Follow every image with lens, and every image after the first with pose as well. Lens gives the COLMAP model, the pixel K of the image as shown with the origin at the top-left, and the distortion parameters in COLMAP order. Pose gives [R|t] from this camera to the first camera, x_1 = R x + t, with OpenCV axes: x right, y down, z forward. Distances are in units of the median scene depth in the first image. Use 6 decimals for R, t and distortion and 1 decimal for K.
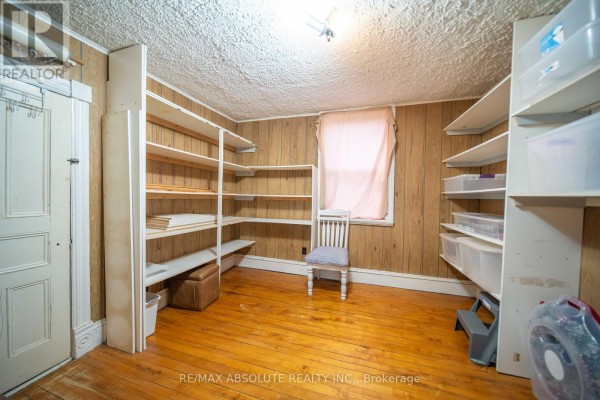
lens RADIAL K [[208.5, 0, 298.7], [0, 208.5, 201.1], [0, 0, 1]] dist [-0.012217, -0.000056]
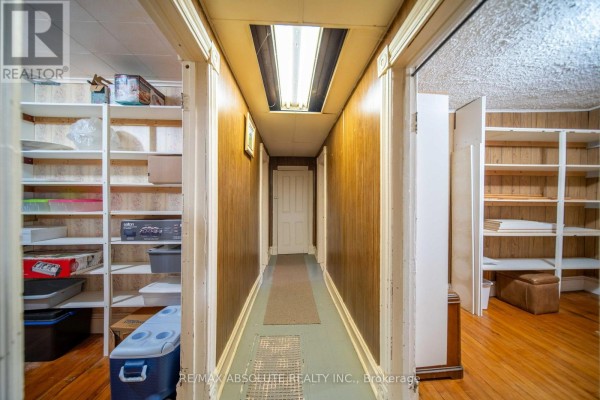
lens RADIAL K [[208.5, 0, 297.9], [0, 208.5, 204.1], [0, 0, 1]] dist [-0.012217, -0.000056]
pose [[0.324370, -0.006777, -0.945906, 0.104640], [-0.014880, 0.999814, -0.012265, 0.009382], [0.945813, 0.018054, 0.324209, -0.415968]]
